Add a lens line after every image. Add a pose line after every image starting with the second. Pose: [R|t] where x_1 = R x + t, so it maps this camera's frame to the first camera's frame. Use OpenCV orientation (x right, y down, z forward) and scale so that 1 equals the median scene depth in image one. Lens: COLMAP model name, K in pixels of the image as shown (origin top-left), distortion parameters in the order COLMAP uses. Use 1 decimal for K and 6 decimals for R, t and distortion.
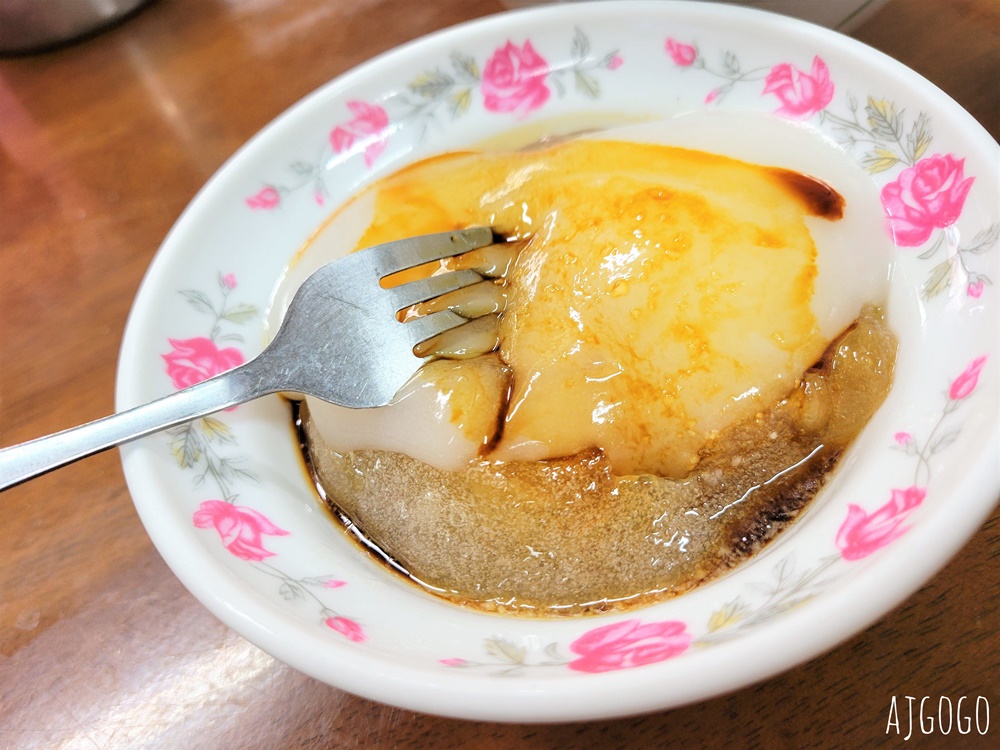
lens RADIAL K [[757.9, 0, 500.0], [0, 757.9, 375.0], [0, 0, 1]] dist [-0.063926, 0.000026]
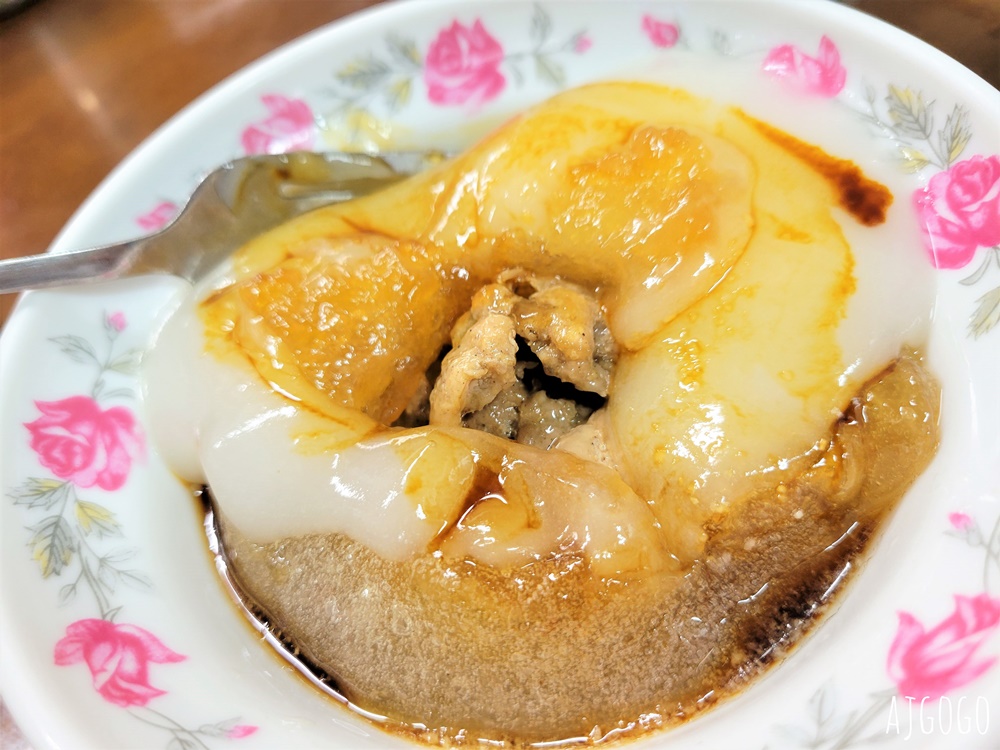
lens RADIAL K [[784.8, 0, 500.0], [0, 784.8, 375.0], [0, 0, 1]] dist [-0.084695, 0.003284]
pose [[0.998627, -0.026324, 0.045297, 0.016491], [0.025956, 0.999625, 0.008714, -0.076608], [-0.045509, -0.007527, 0.998936, 0.183598]]
